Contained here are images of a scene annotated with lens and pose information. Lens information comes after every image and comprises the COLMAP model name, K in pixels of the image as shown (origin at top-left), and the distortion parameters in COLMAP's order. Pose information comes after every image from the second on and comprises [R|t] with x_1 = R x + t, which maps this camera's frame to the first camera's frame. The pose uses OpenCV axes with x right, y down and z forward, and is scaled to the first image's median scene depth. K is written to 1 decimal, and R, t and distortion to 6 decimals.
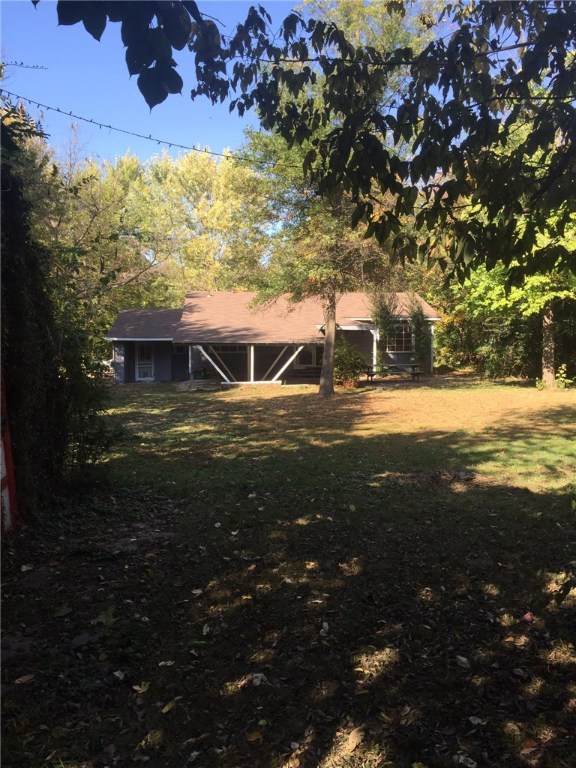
lens RADIAL K [[659.8, 0, 288.0], [0, 659.8, 384.0], [0, 0, 1]] dist [0.097089, -0.134830]
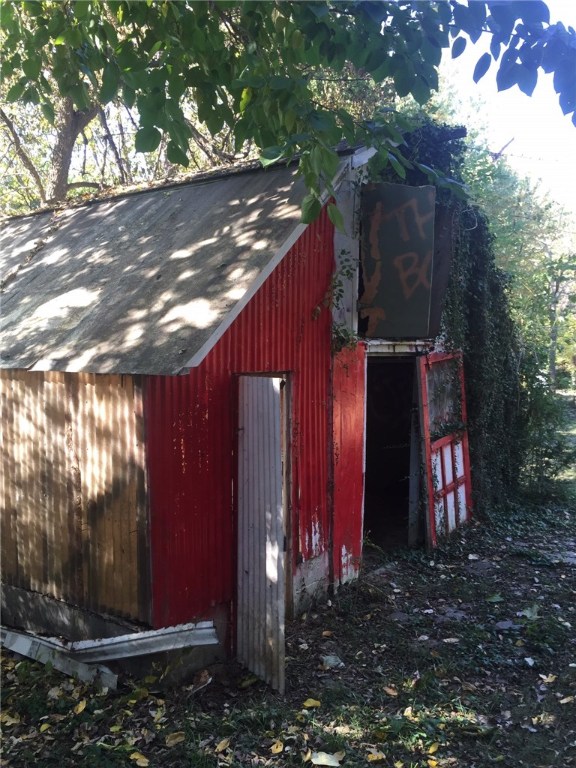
lens RADIAL K [[659.8, 0, 288.0], [0, 659.8, 384.0], [0, 0, 1]] dist [0.097089, -0.134830]
pose [[0.755706, 0.030586, -0.654196, 0.118077], [-0.047148, 0.998858, -0.007764, 0.005077], [0.653212, 0.036712, 0.756285, -0.082778]]
